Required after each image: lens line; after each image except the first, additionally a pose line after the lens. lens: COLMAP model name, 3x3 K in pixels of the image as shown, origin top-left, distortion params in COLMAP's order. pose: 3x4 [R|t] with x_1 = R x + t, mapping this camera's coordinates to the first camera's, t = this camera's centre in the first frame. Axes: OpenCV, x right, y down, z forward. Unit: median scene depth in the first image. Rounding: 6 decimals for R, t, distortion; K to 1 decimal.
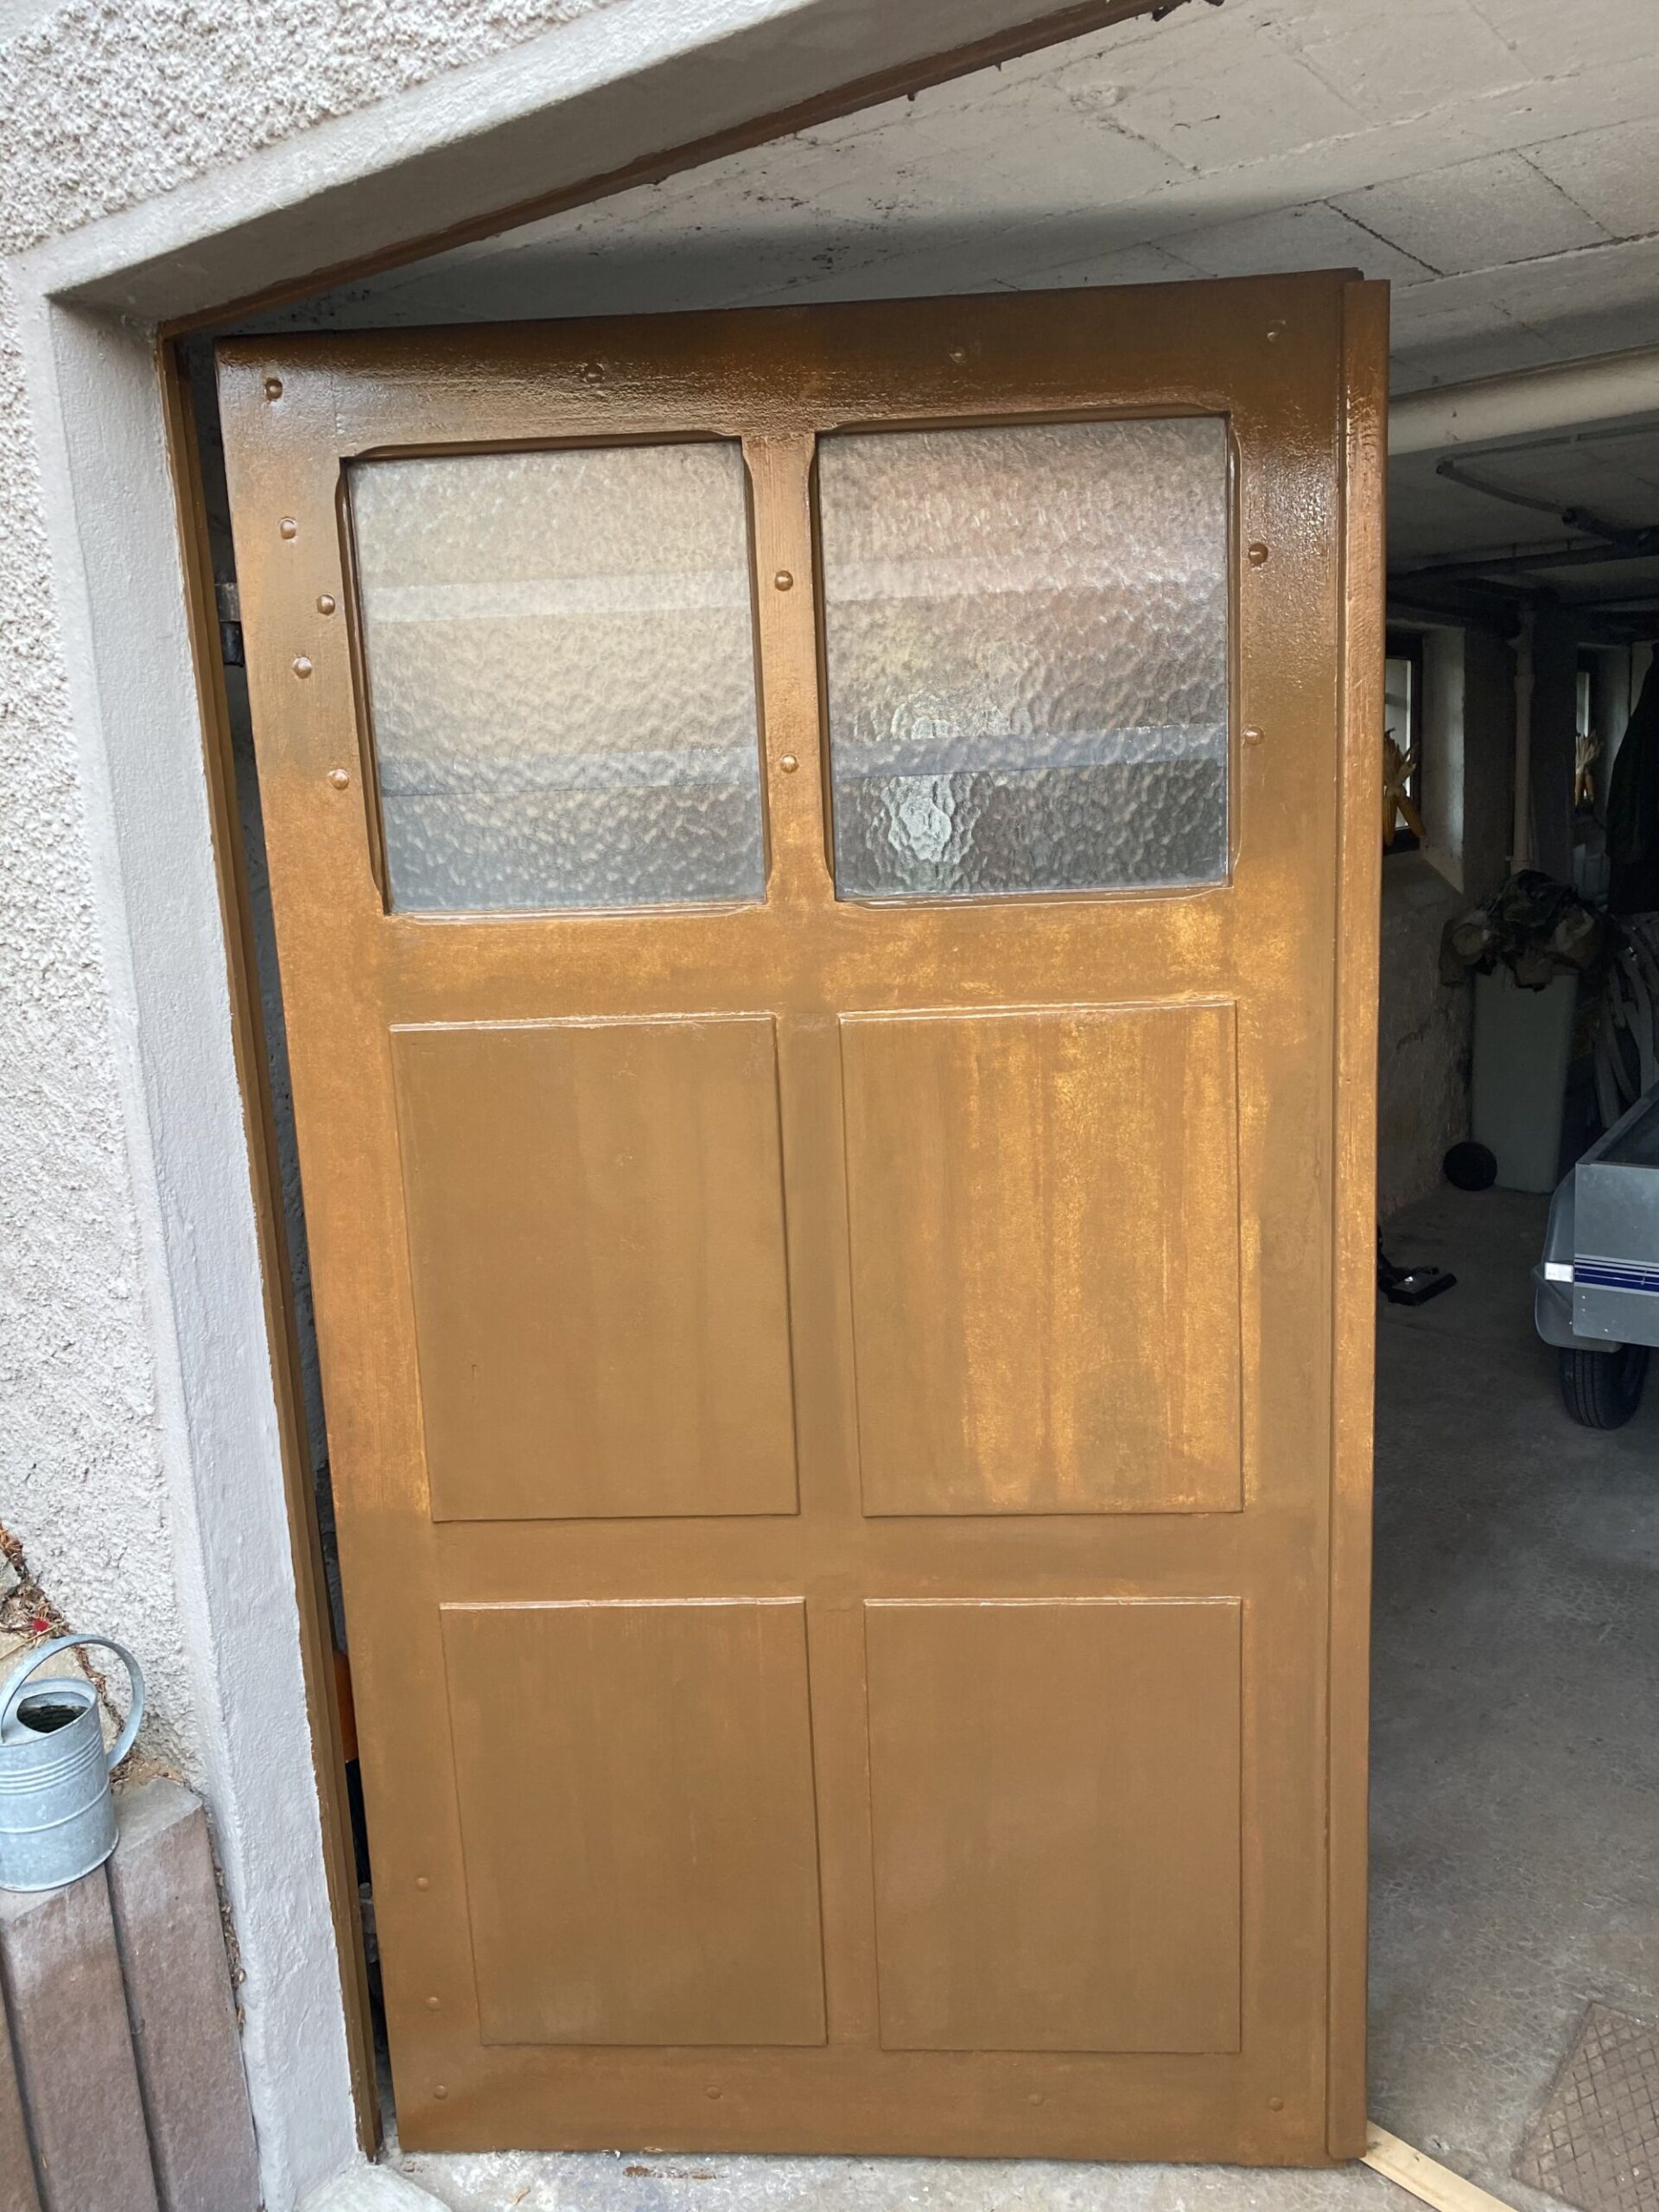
lens RADIAL K [[1688.2, 0, 814.6], [0, 1688.2, 1102.5], [0, 0, 1]] dist [0.032805, -0.034263]
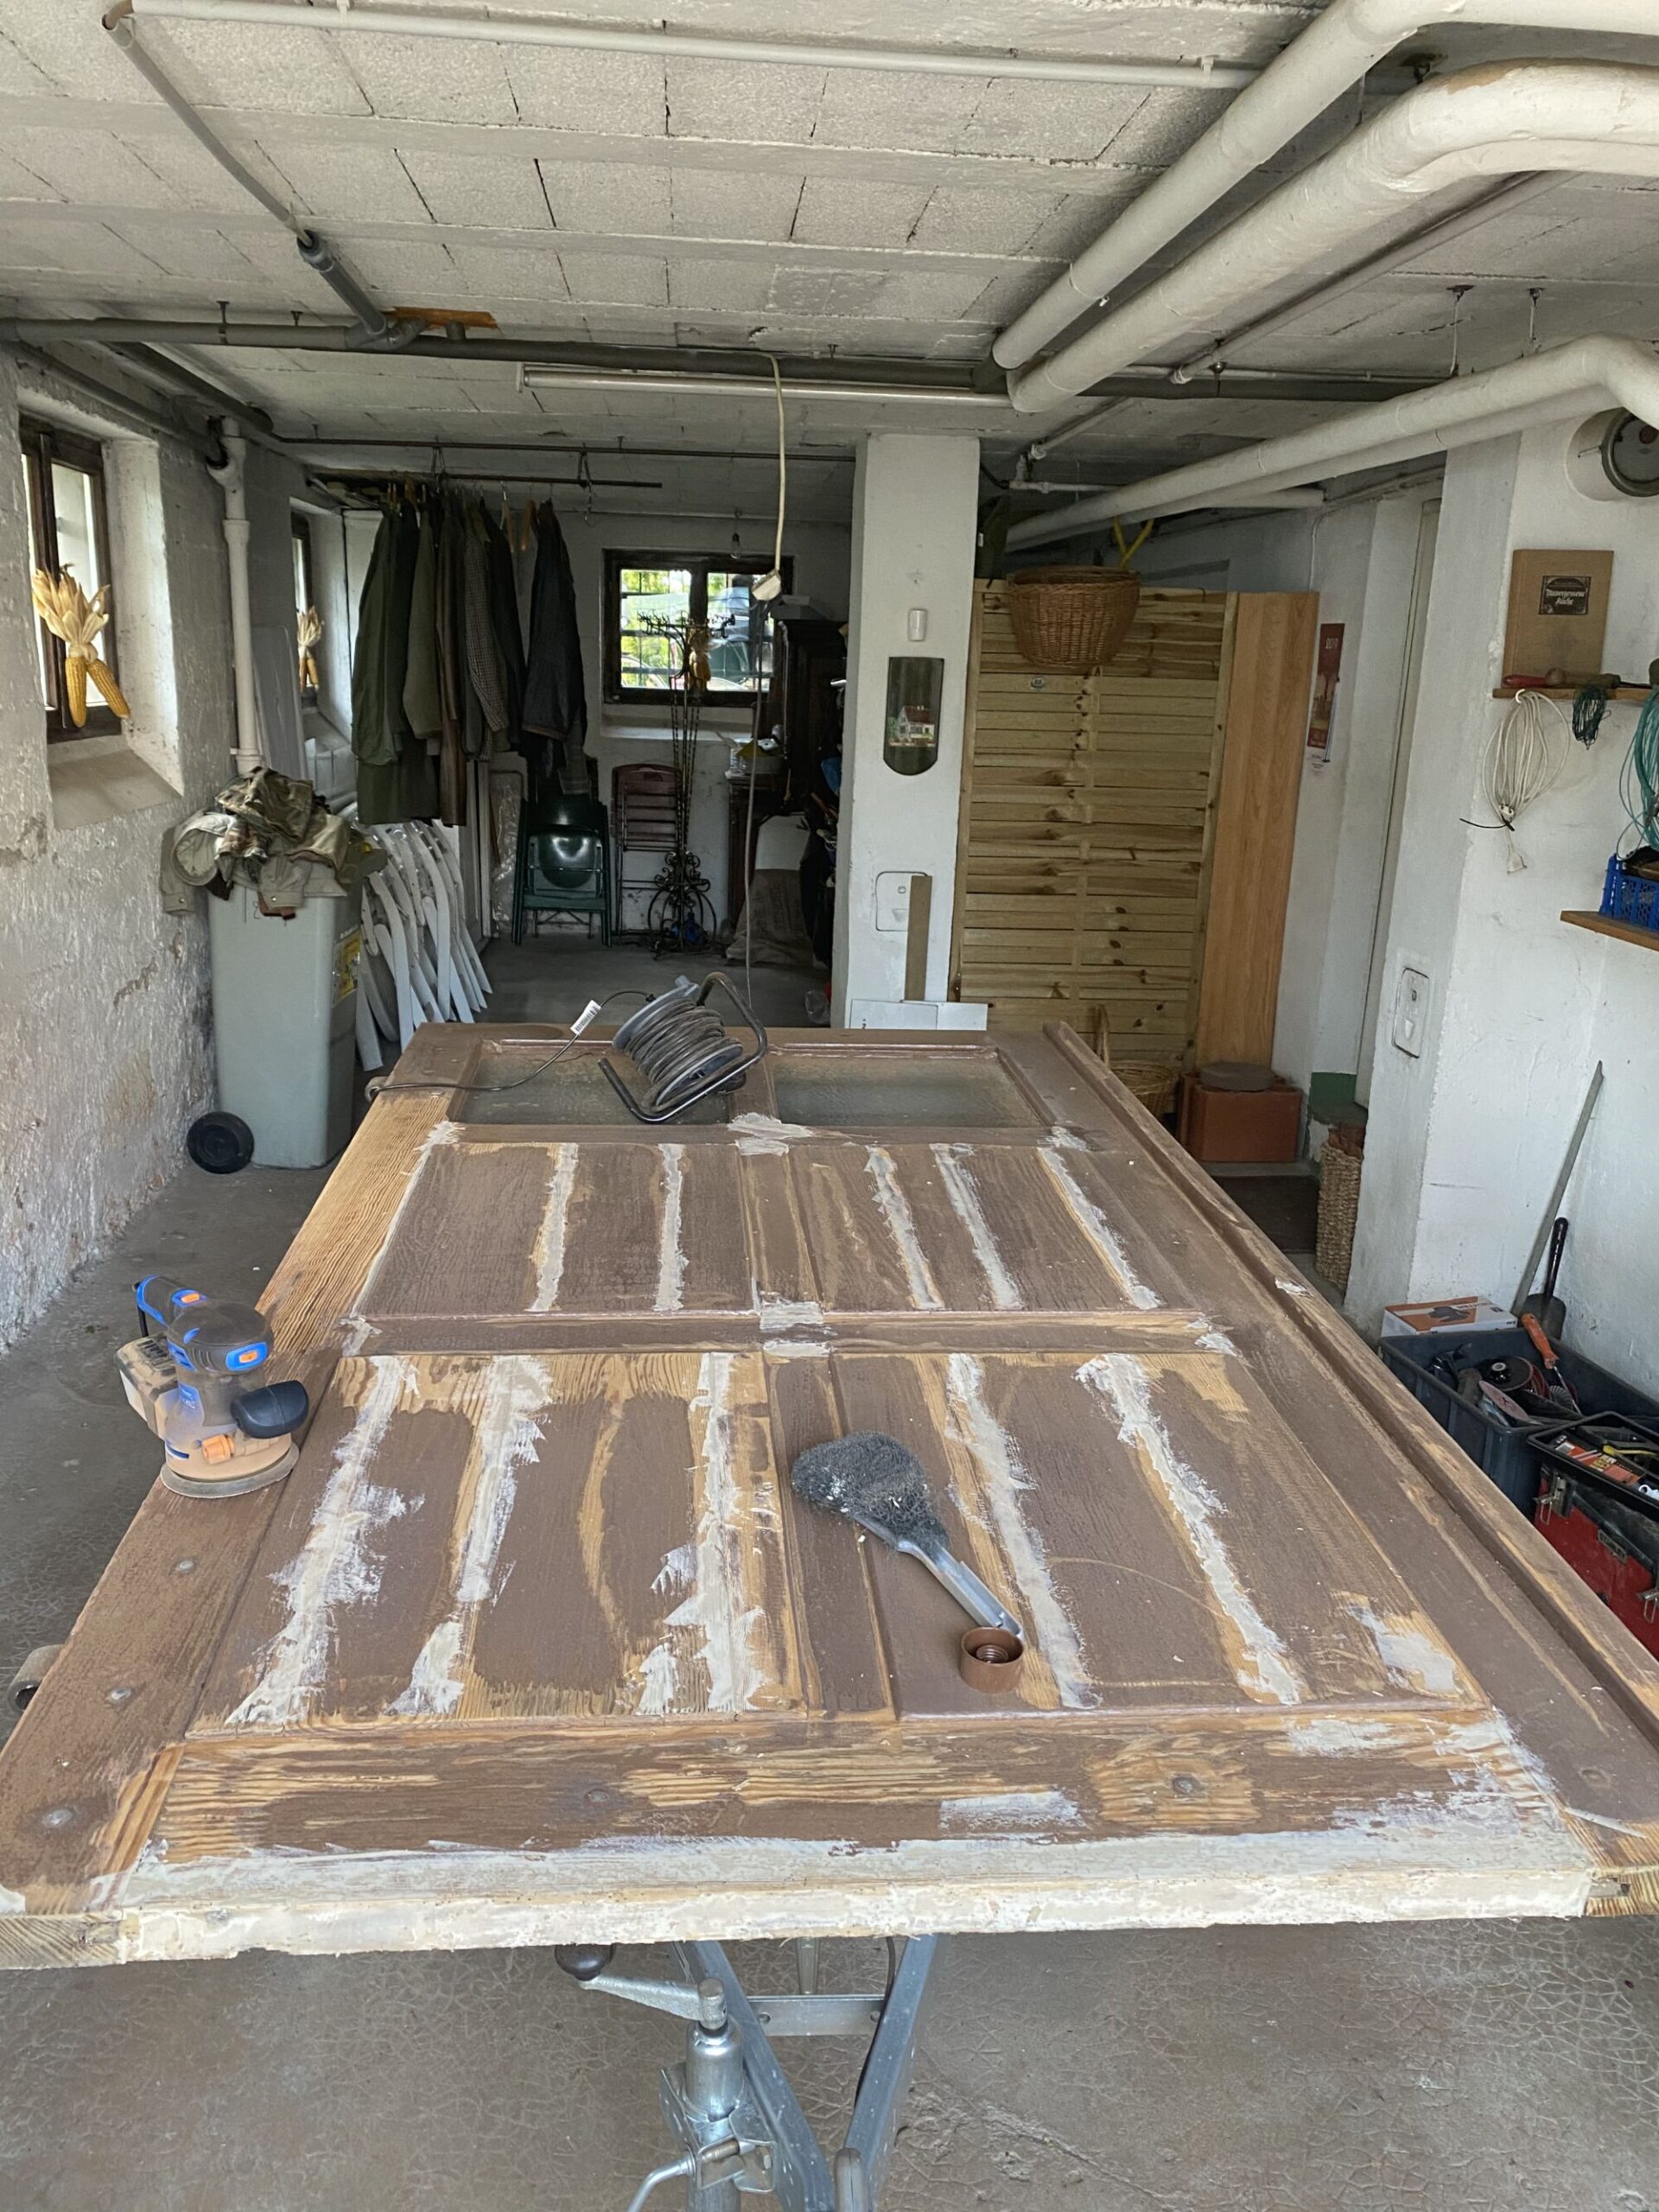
lens RADIAL K [[1688.2, 0, 814.6], [0, 1688.2, 1102.5], [0, 0, 1]] dist [0.032805, -0.034263]
pose [[0.751721, -0.088671, 0.653493, 0.077206], [0.045494, 0.995531, 0.082749, -0.033036], [-0.657910, -0.032474, 0.752396, 0.215146]]
